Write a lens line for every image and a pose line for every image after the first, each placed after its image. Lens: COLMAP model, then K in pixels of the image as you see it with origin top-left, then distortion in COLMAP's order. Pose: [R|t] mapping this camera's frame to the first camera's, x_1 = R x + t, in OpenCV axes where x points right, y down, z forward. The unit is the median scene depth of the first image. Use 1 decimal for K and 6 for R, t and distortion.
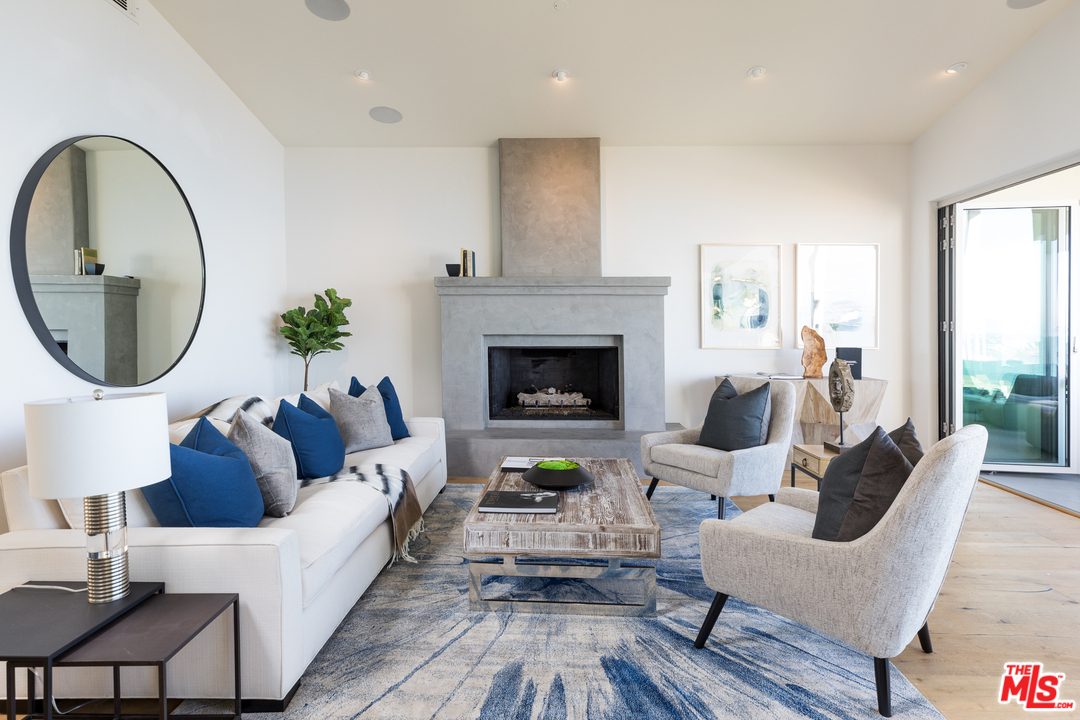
lens RADIAL K [[604.9, 0, 540.3], [0, 604.9, 357.2], [0, 0, 1]] dist [0.011622, -0.000474]
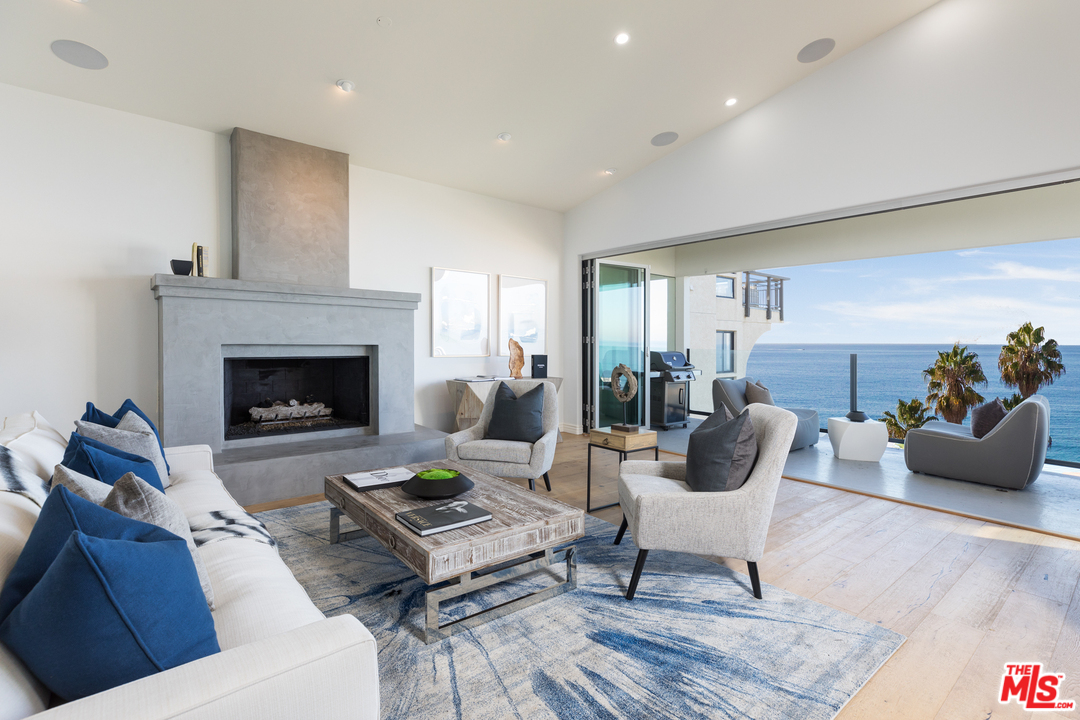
lens RADIAL K [[509.1, 0, 541.5], [0, 509.1, 353.1], [0, 0, 1]] dist [-0.001460, 0.001238]
pose [[0.747383, -0.008015, 0.664345, -0.244792], [0.019862, 0.999750, -0.010282, -0.007924], [-0.664096, 0.020880, 0.747356, 0.144015]]
